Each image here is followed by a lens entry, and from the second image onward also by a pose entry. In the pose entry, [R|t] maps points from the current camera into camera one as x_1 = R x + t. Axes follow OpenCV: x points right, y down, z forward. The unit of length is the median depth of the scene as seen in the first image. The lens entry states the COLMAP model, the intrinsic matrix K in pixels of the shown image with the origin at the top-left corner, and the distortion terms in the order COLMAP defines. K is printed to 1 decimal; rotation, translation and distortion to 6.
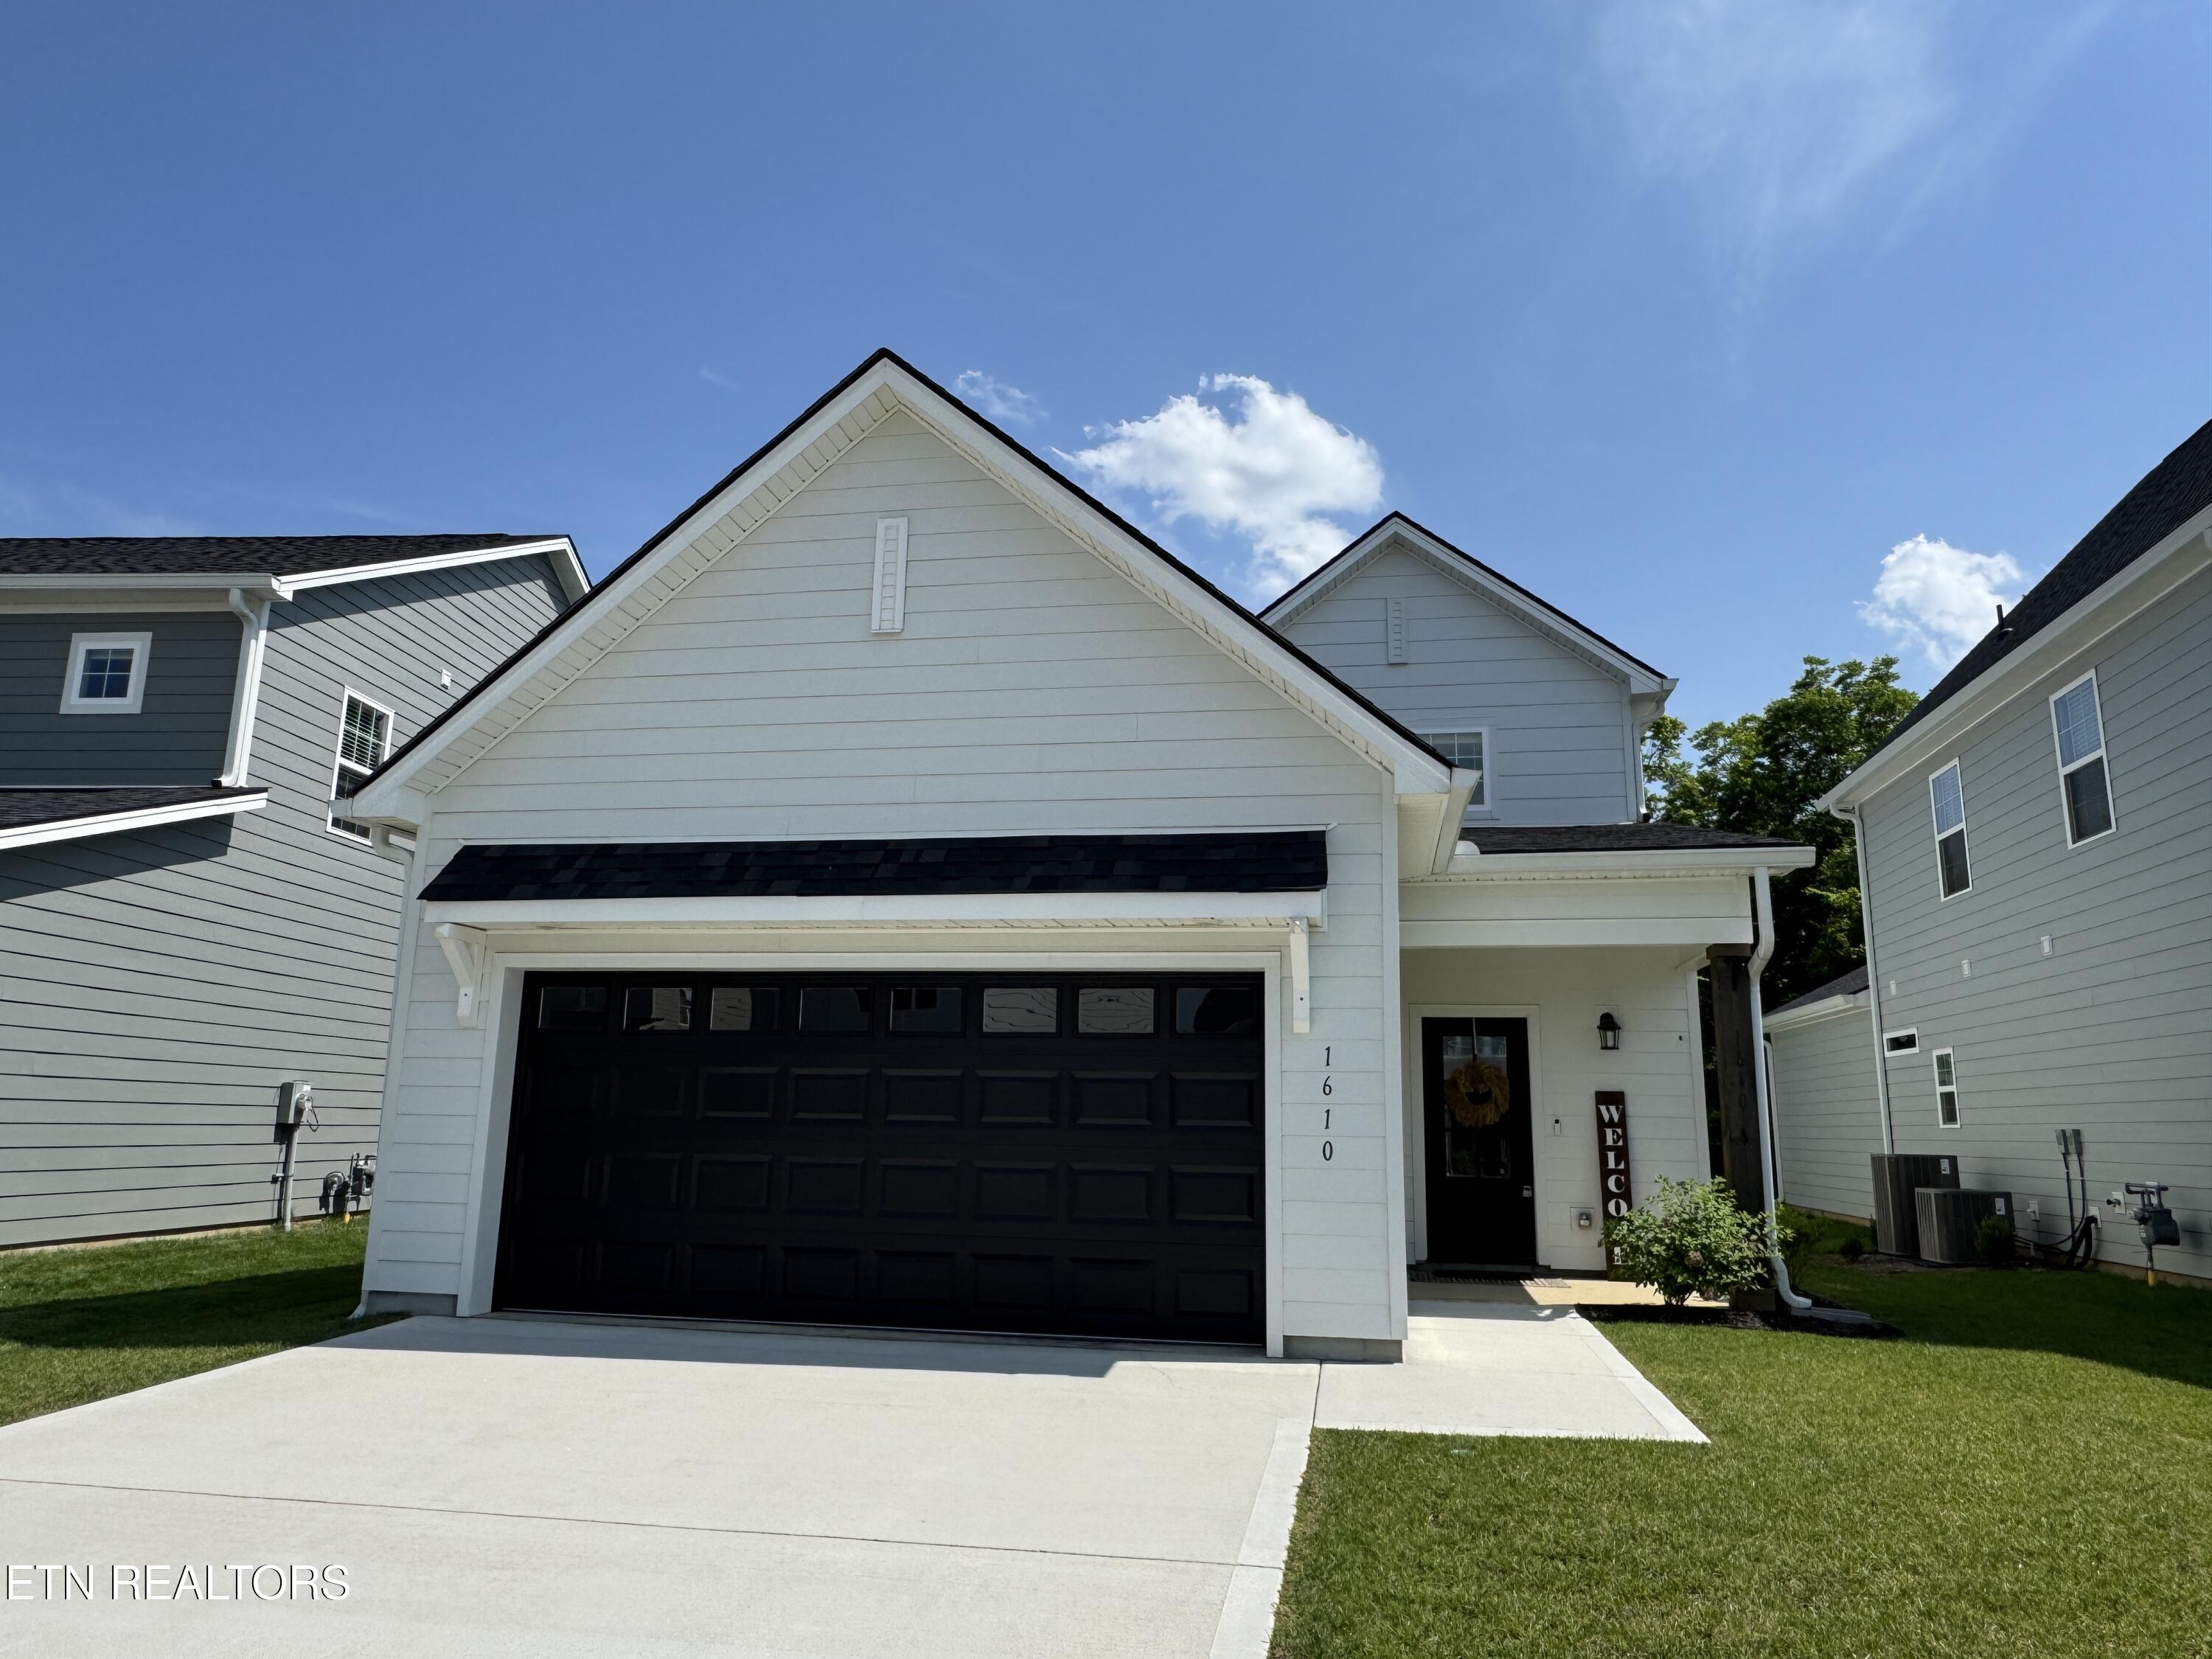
lens RADIAL K [[1436.8, 0, 1106.2], [0, 1436.8, 826.4], [0, 0, 1]] dist [0.001158, -0.000172]
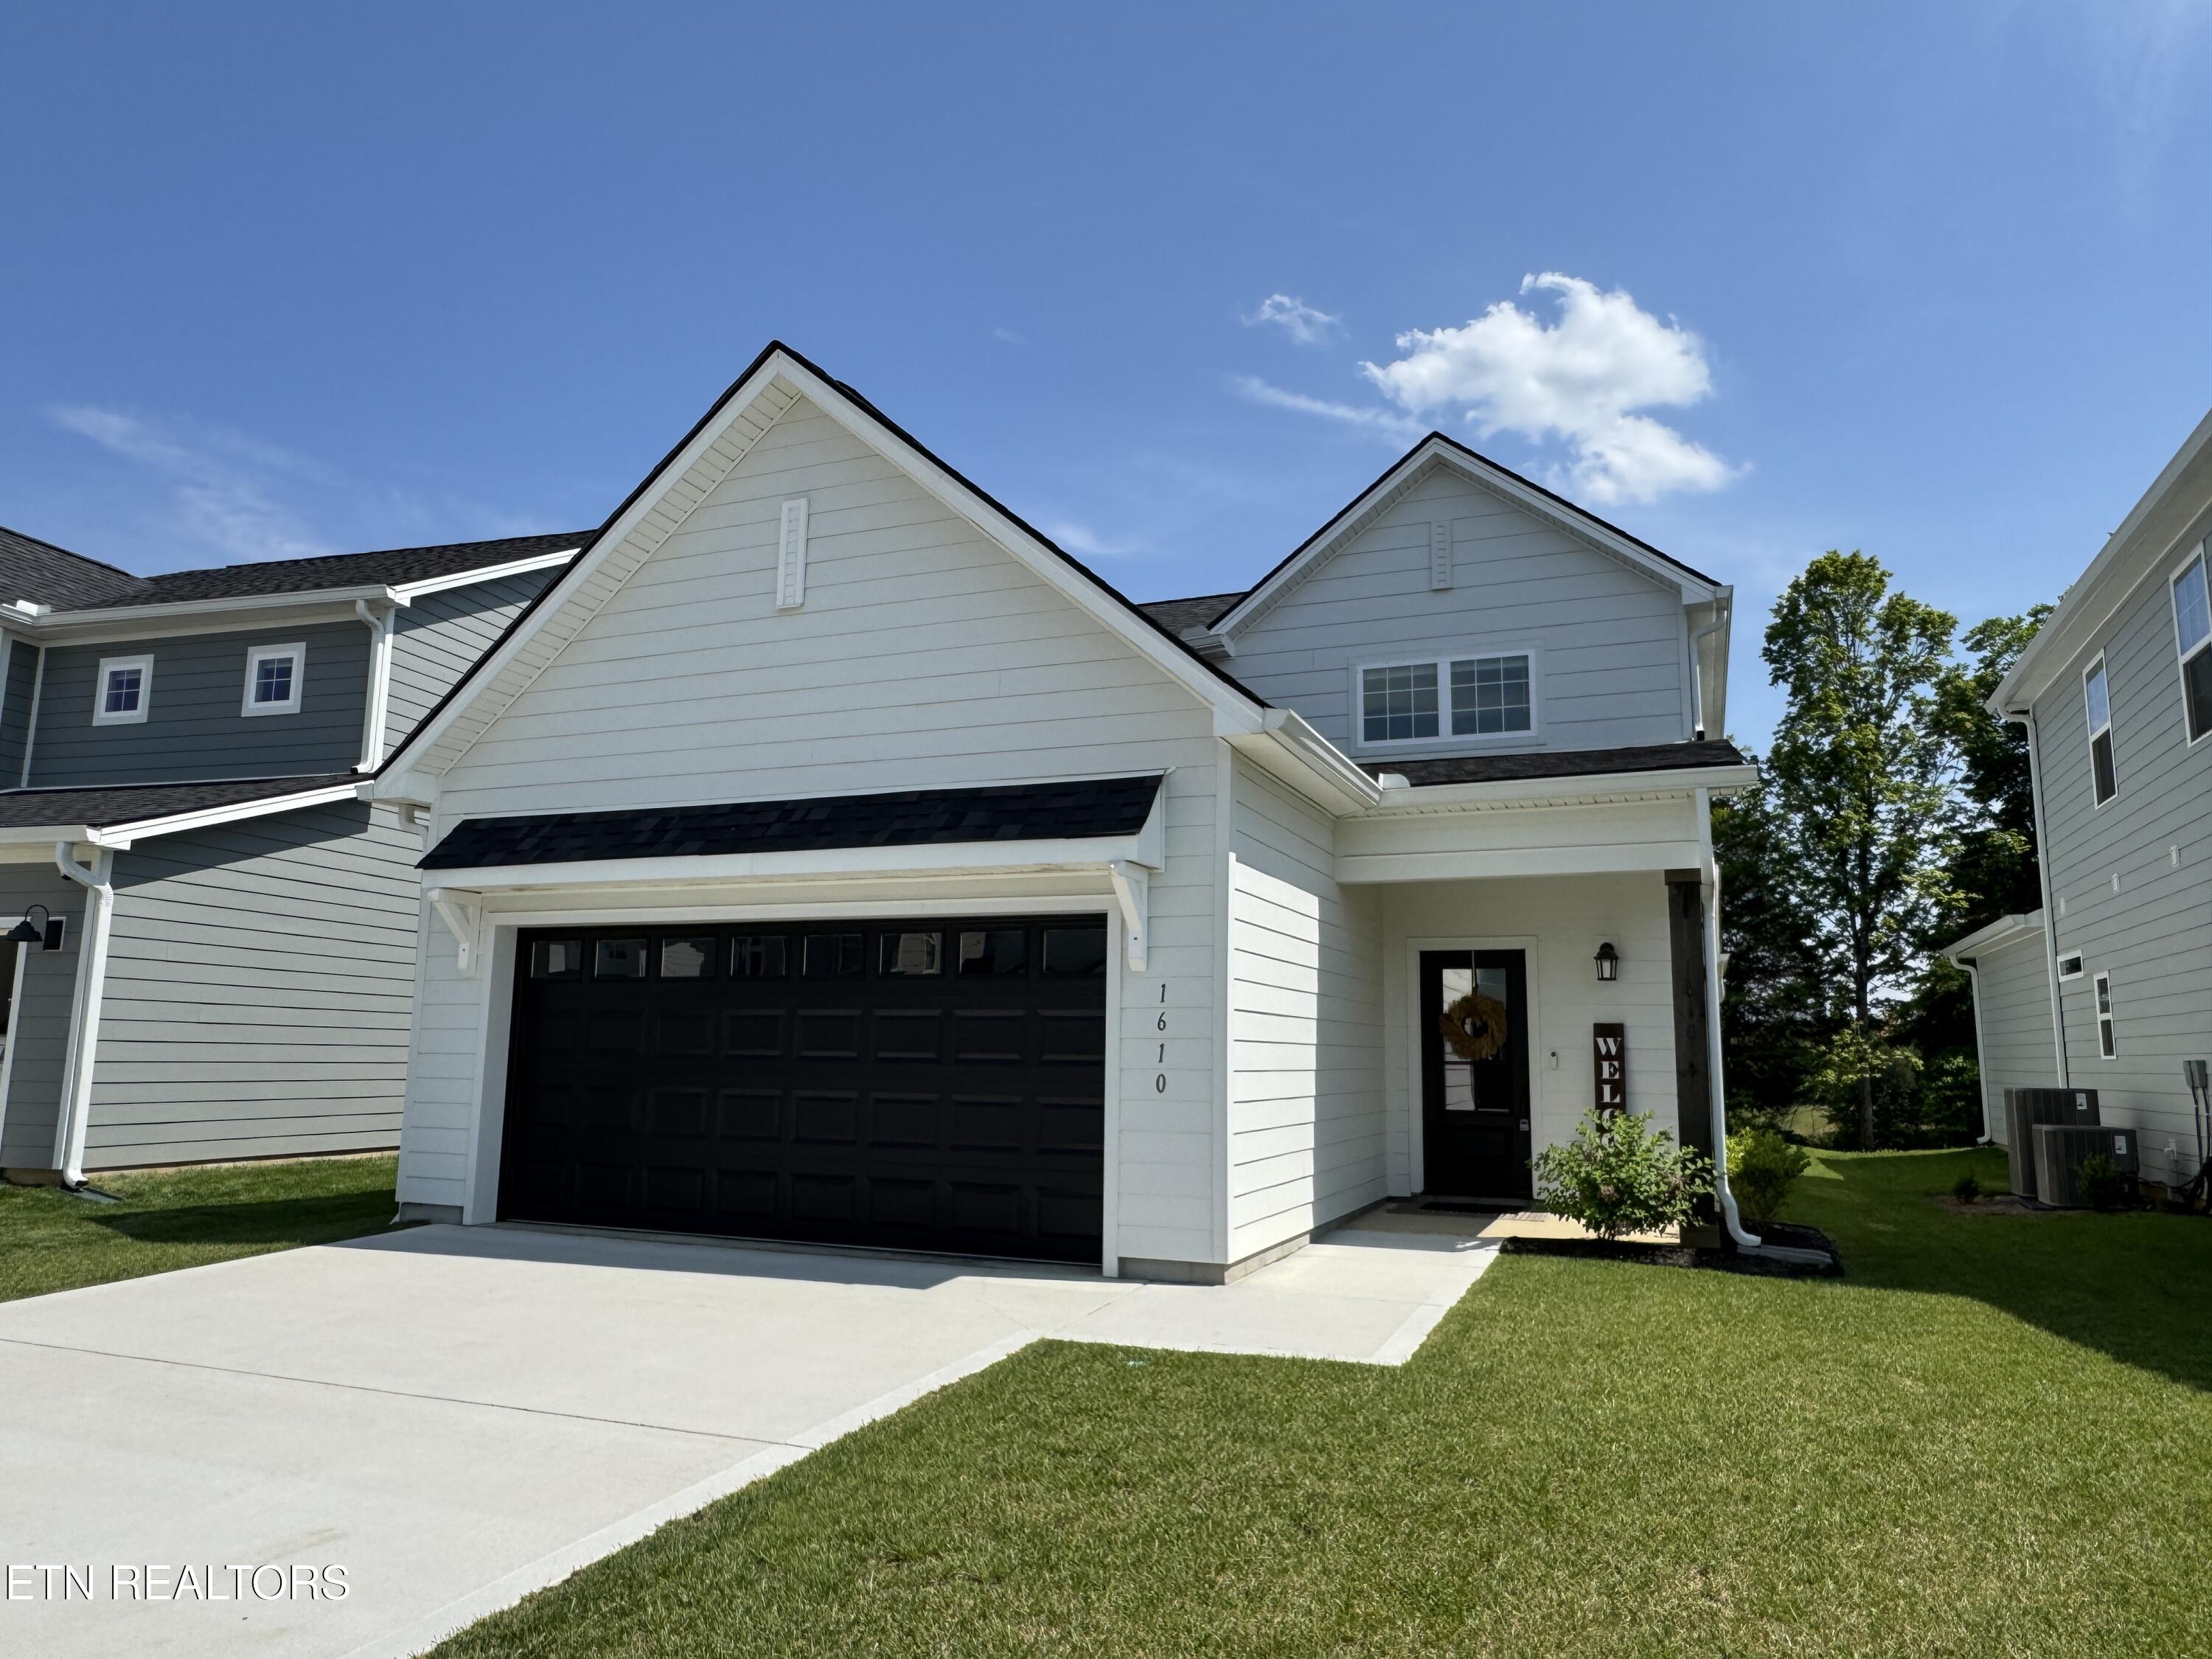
lens RADIAL K [[1441.7, 0, 1106.0], [0, 1441.7, 829.5], [0, 0, 1]] dist [0.000269, -0.000245]
pose [[0.977387, -0.037273, -0.208146, 0.237167], [0.046696, 0.998086, 0.040543, -0.001209], [0.206237, -0.049346, 0.977257, -0.013372]]
